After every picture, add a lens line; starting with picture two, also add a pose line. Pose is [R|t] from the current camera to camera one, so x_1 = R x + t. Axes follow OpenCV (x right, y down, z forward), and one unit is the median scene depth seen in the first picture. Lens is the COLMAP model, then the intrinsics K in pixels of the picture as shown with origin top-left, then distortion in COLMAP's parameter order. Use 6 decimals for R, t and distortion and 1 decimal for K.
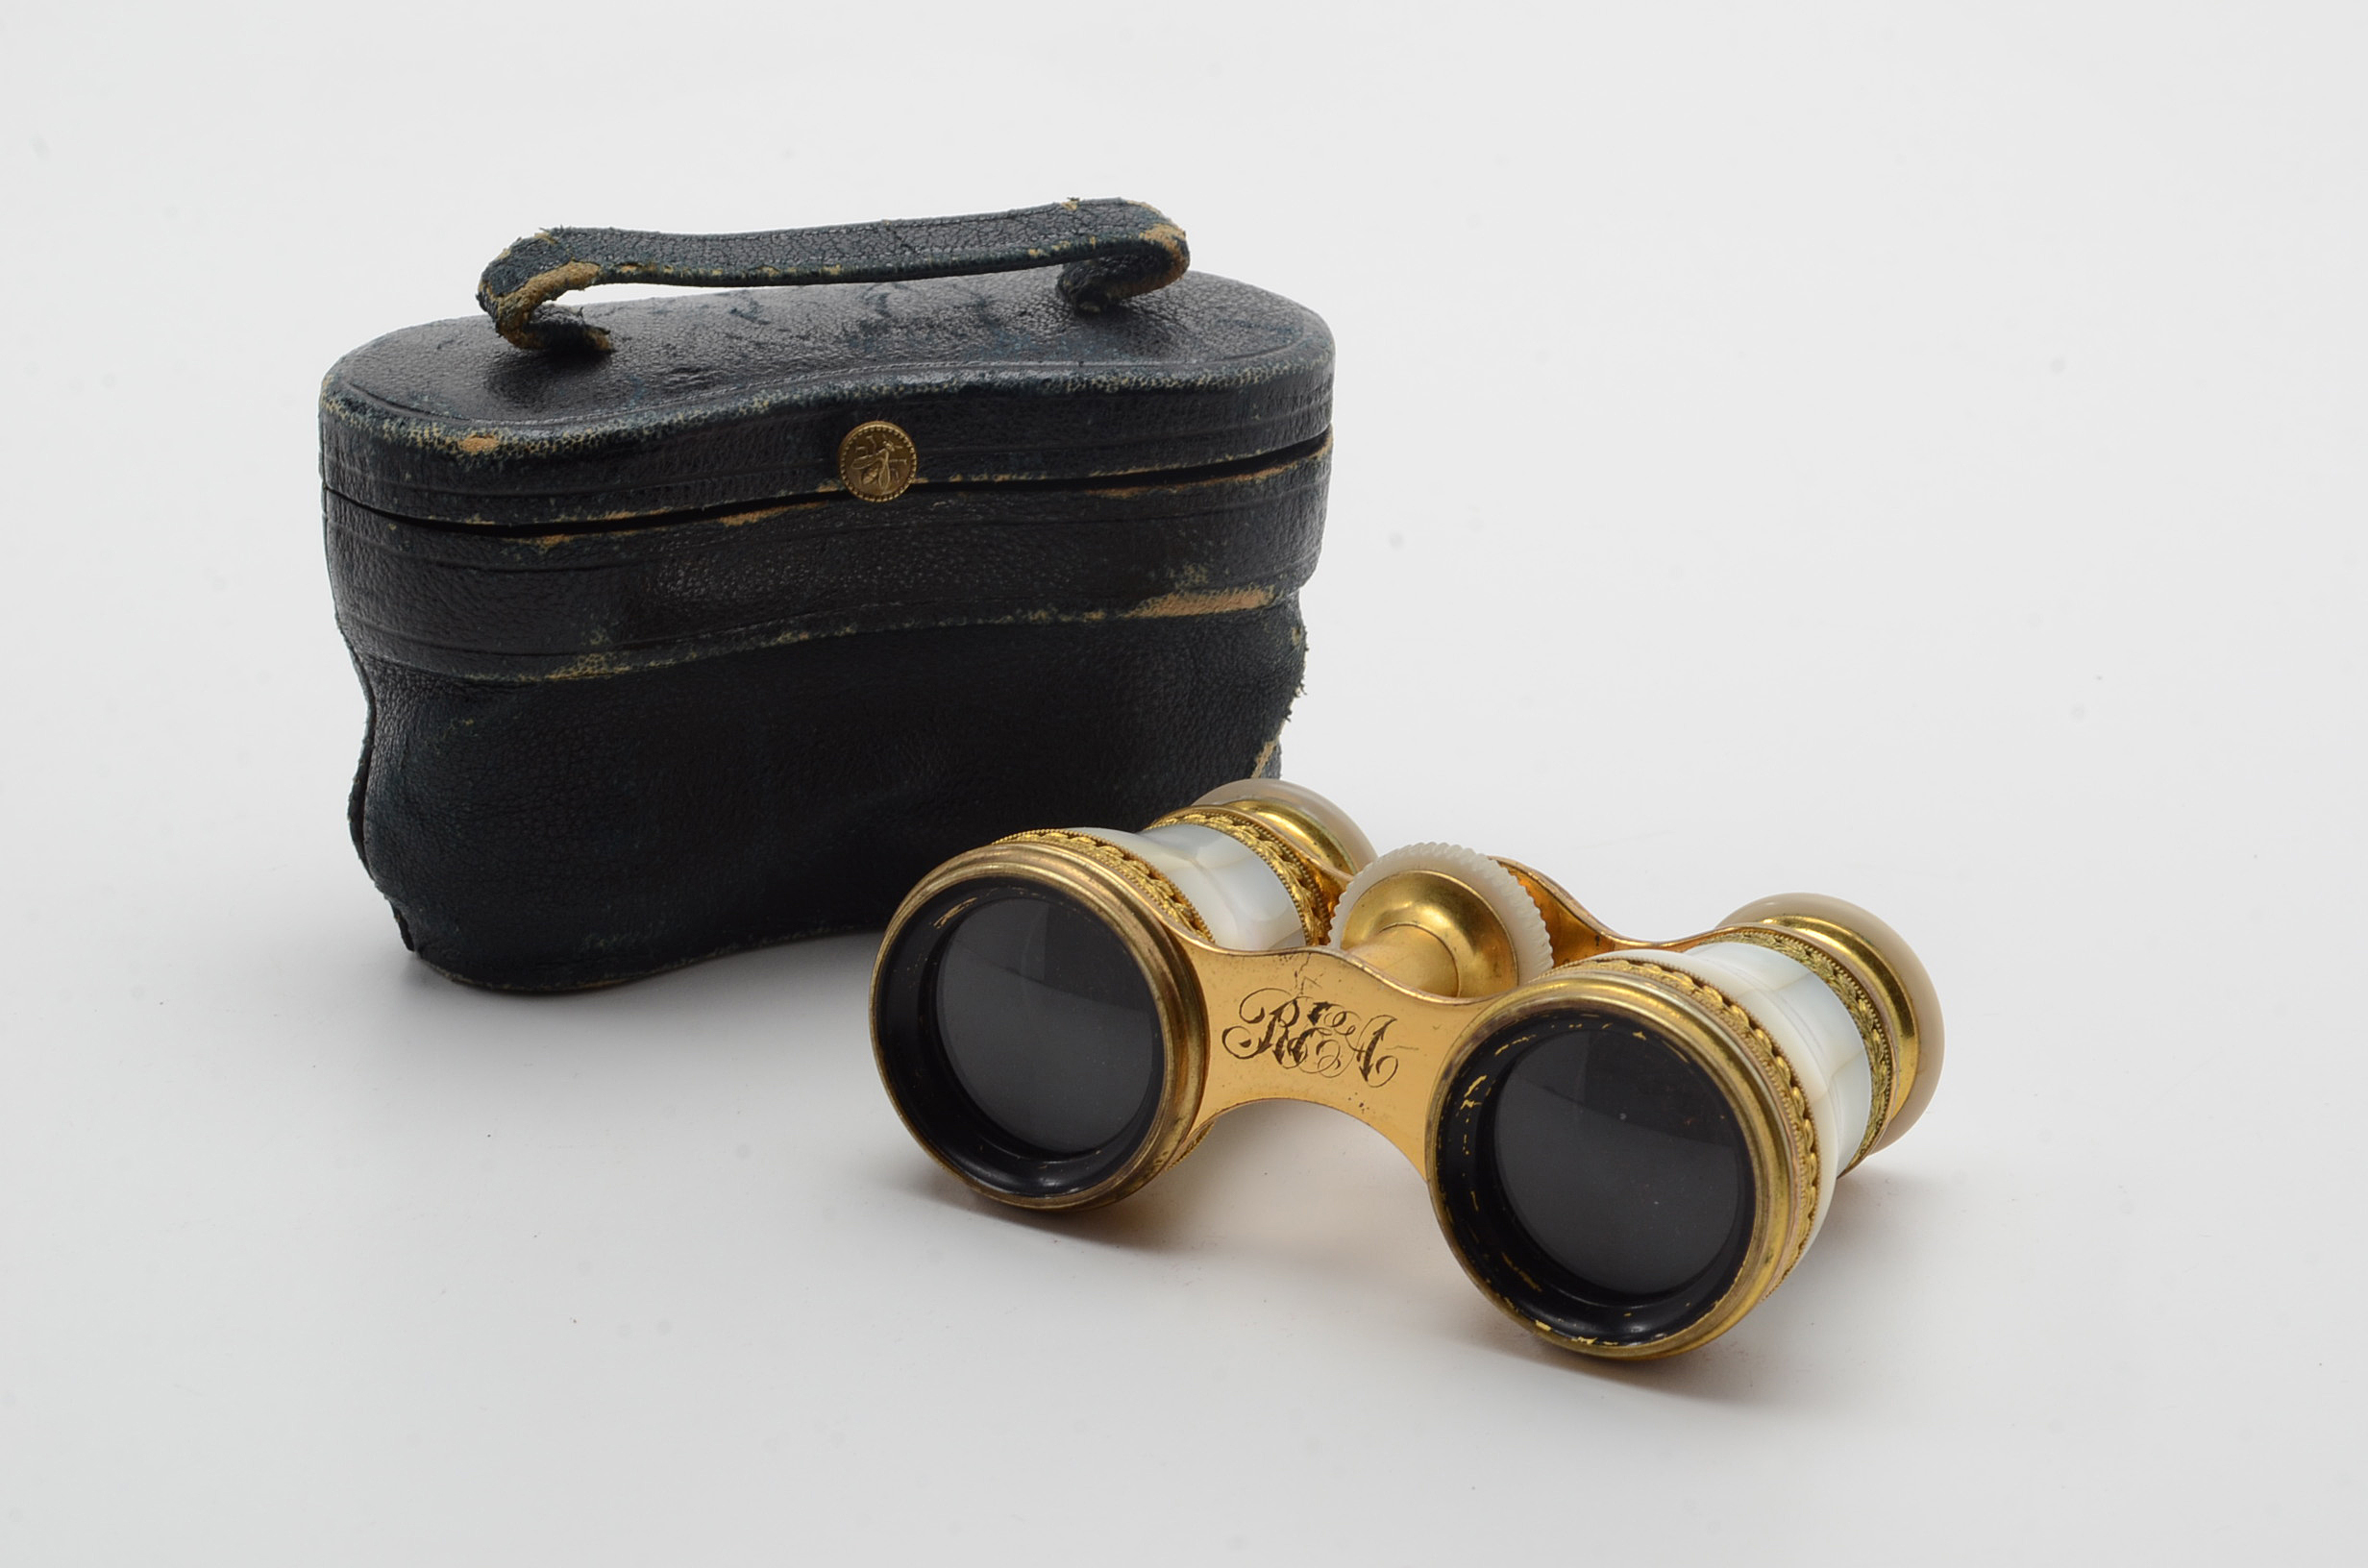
lens RADIAL K [[5457.5, 0, 1184.7], [0, 5457.5, 783.0], [0, 0, 1]] dist [0.106218, 0.000000]
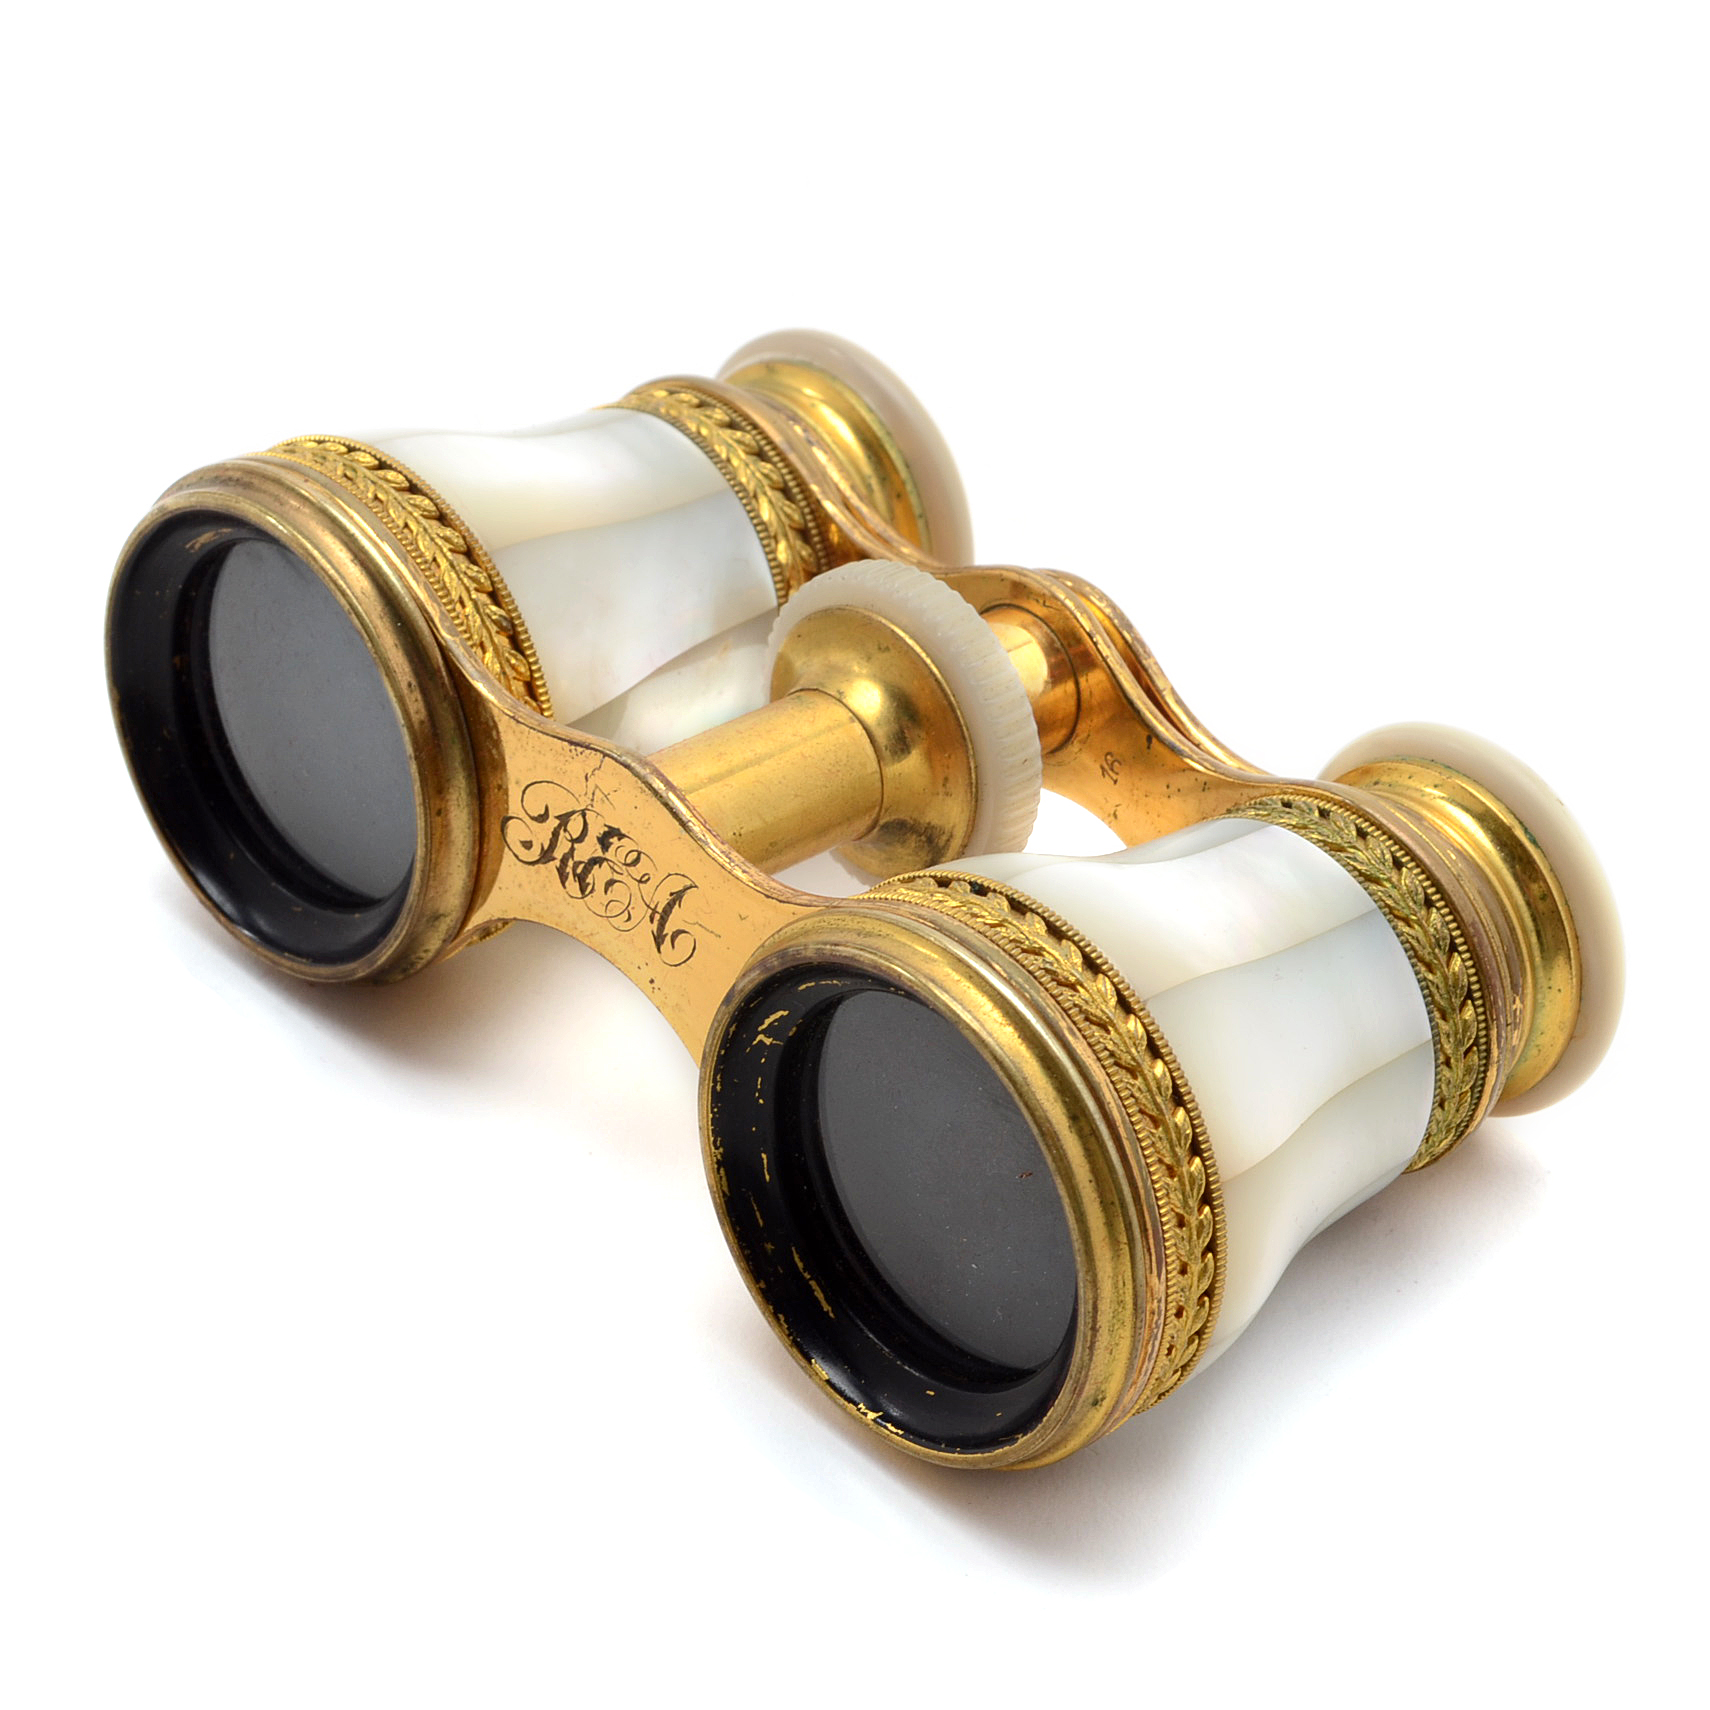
lens RADIAL K [[5635.3, 0, 854.5], [0, 5635.3, 857.1], [0, 0, 1]] dist [0.080909, 0.000000]
pose [[0.950866, 0.214581, -0.223180, 0.208593], [-0.141282, 0.942162, 0.303925, -0.171175], [0.275488, -0.257460, 0.926186, 0.363451]]
